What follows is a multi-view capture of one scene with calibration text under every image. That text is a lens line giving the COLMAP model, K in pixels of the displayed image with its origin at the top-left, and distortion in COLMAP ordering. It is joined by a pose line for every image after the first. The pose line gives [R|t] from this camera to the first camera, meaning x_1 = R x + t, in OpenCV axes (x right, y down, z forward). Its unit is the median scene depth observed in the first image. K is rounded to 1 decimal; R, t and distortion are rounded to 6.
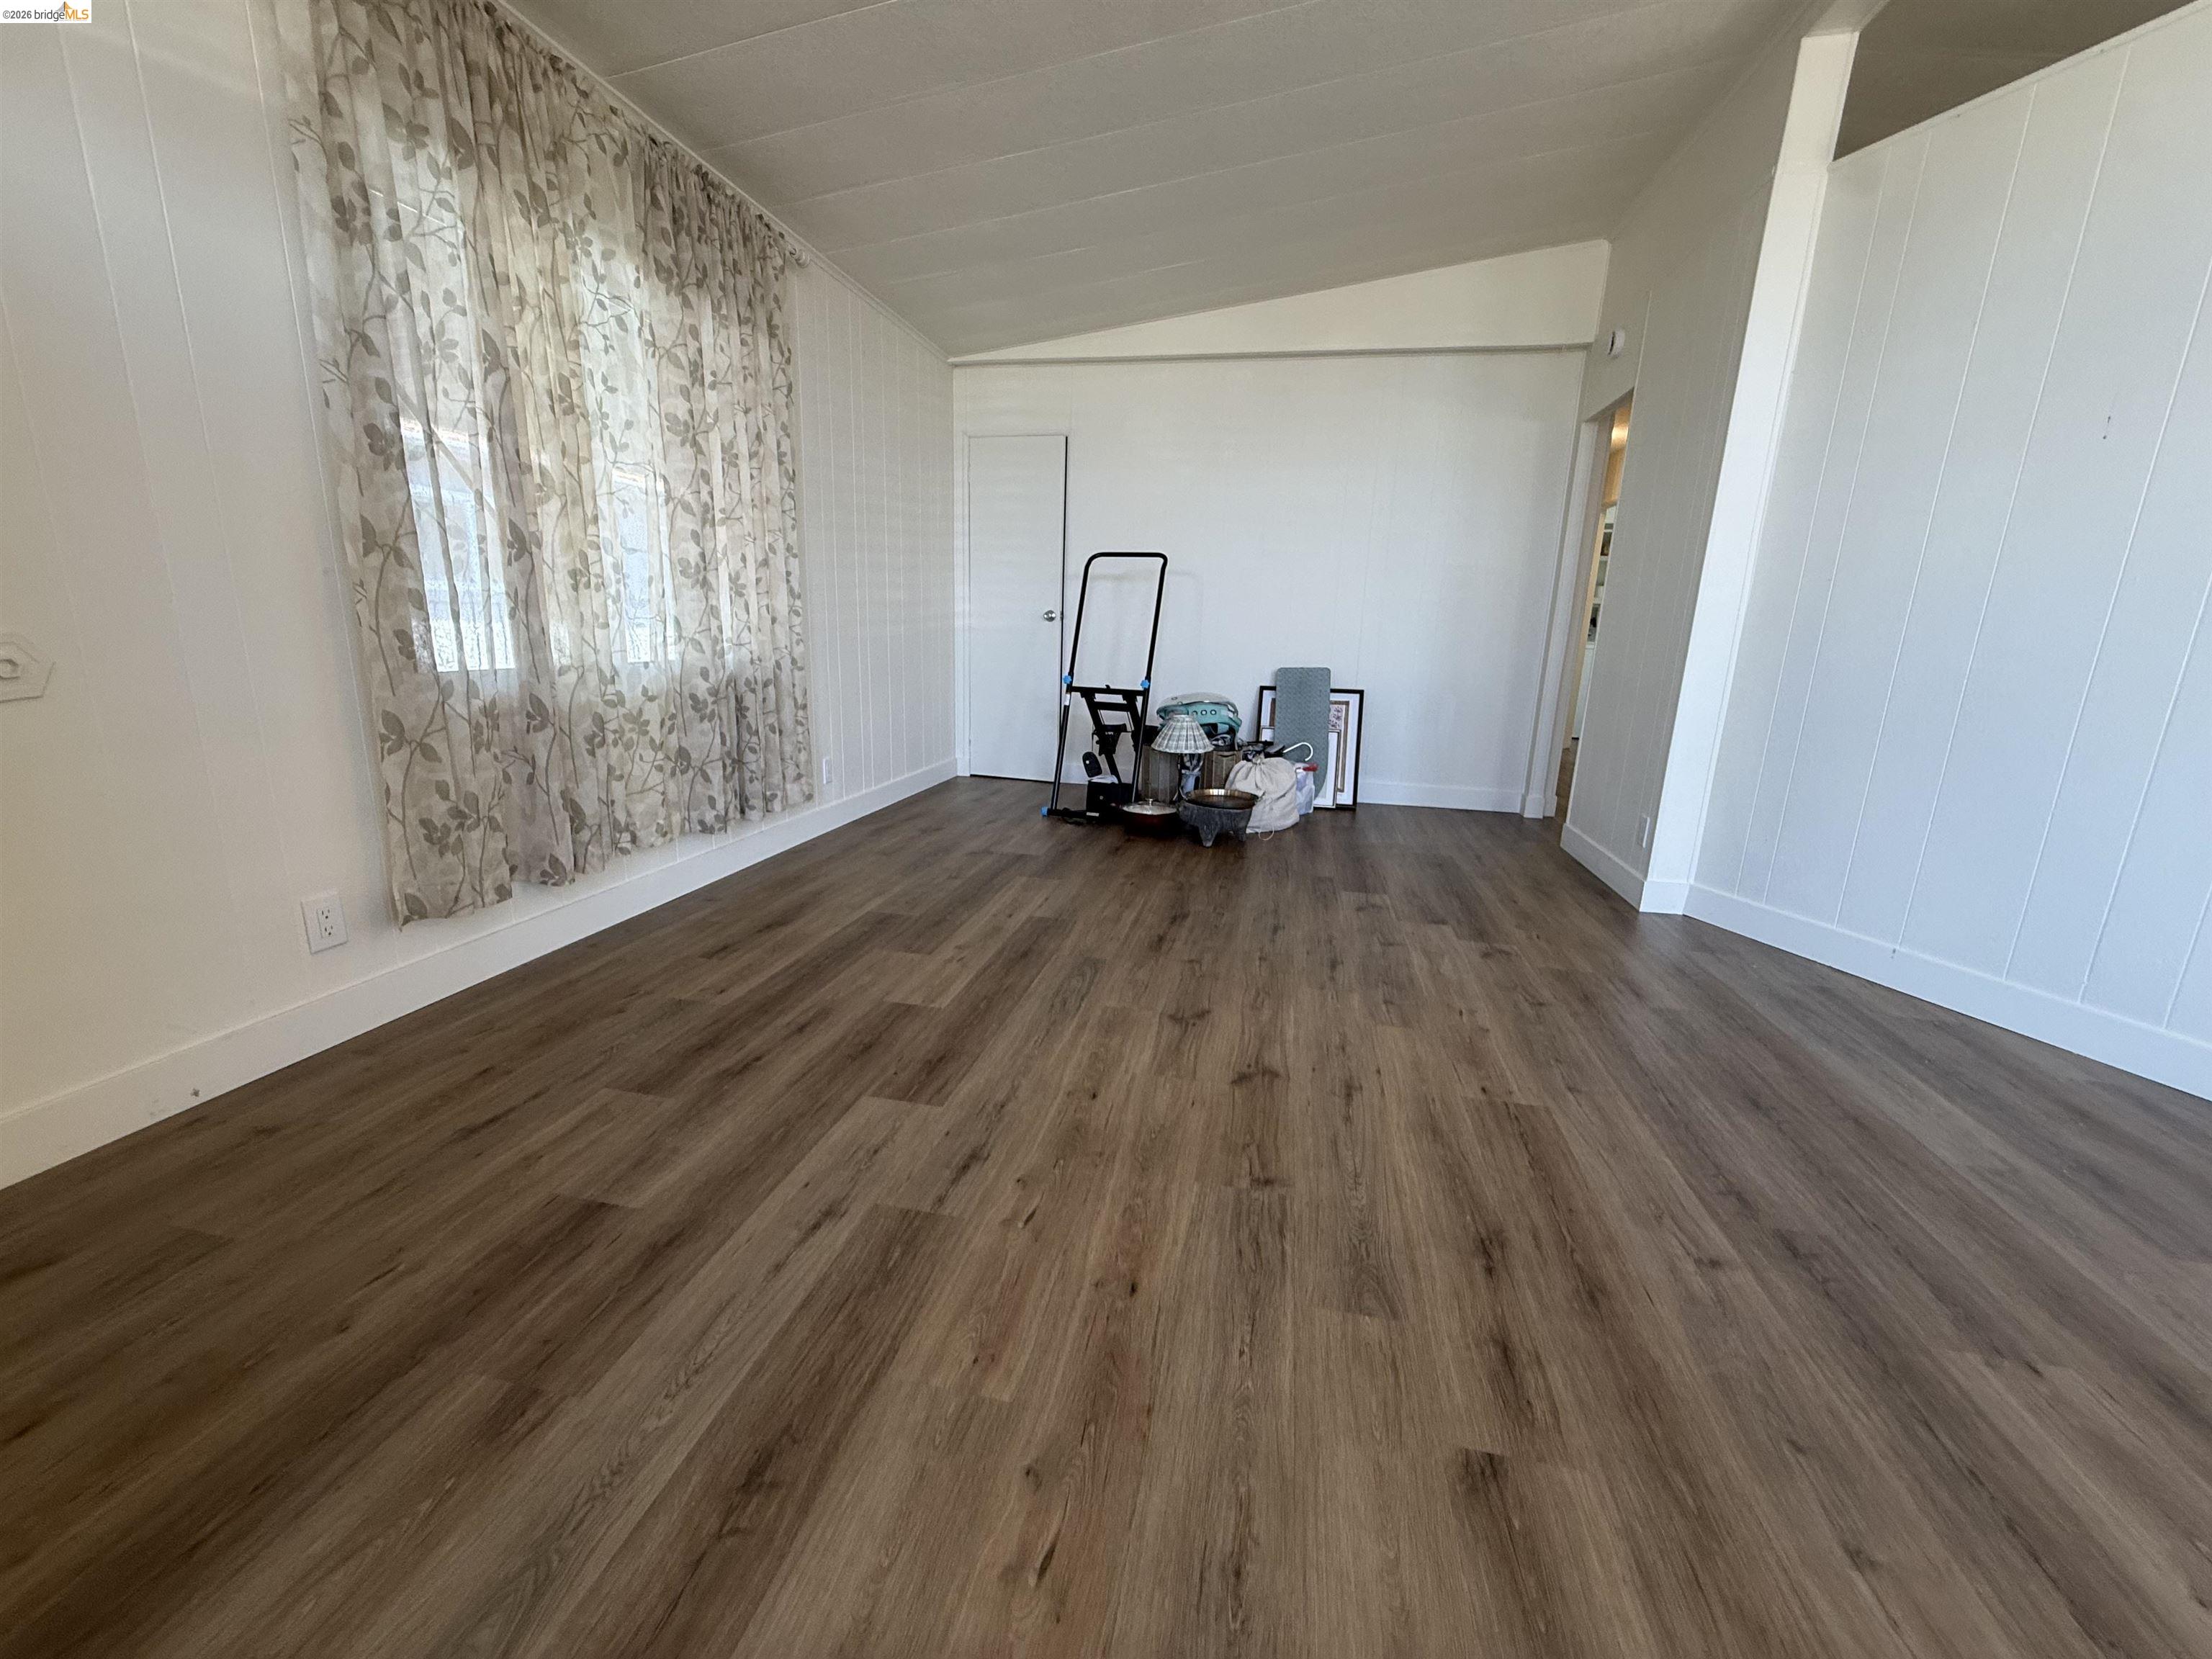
lens RADIAL K [[884.0, 0, 1103.6], [0, 884.0, 828.6], [0, 0, 1]] dist [-0.001224, 0.000235]
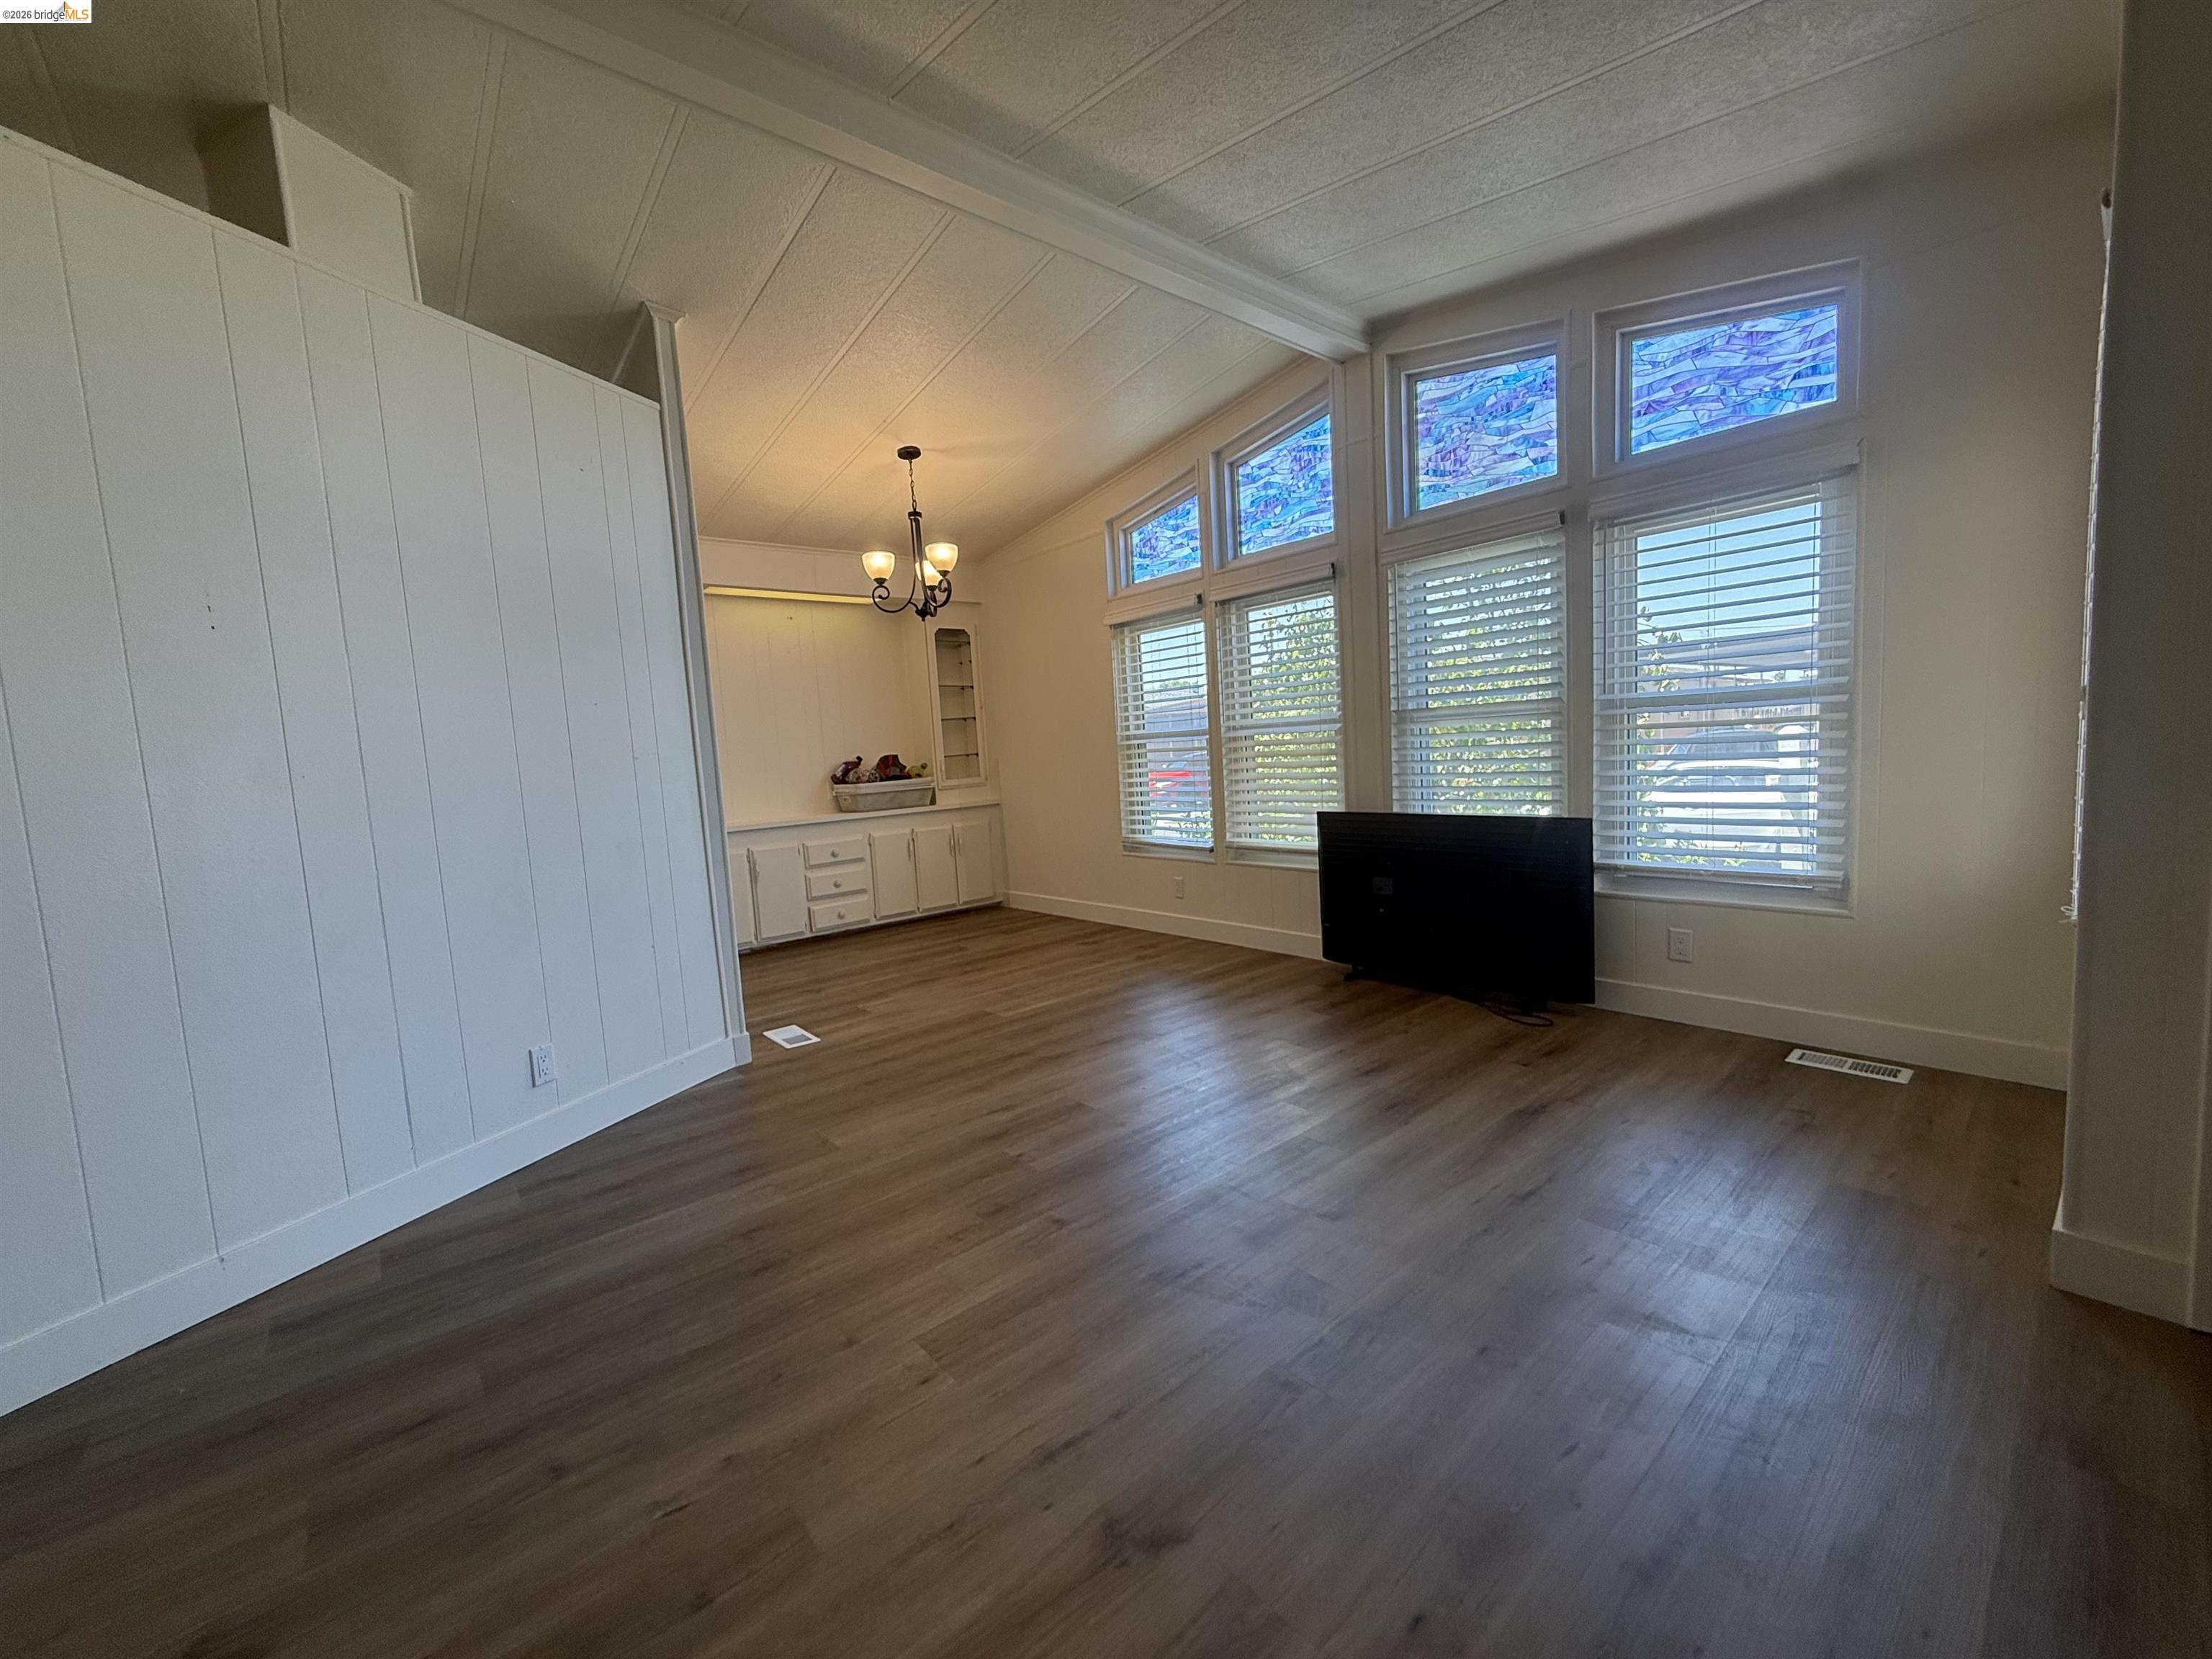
lens RADIAL K [[884.0, 0, 1105.9], [0, 884.0, 831.0], [0, 0, 1]] dist [-0.001224, 0.000235]
pose [[-0.793129, -0.045734, 0.607334, -0.184332], [0.167439, 0.942380, 0.289626, -0.412592], [-0.585586, 0.331403, -0.739771, 1.403314]]
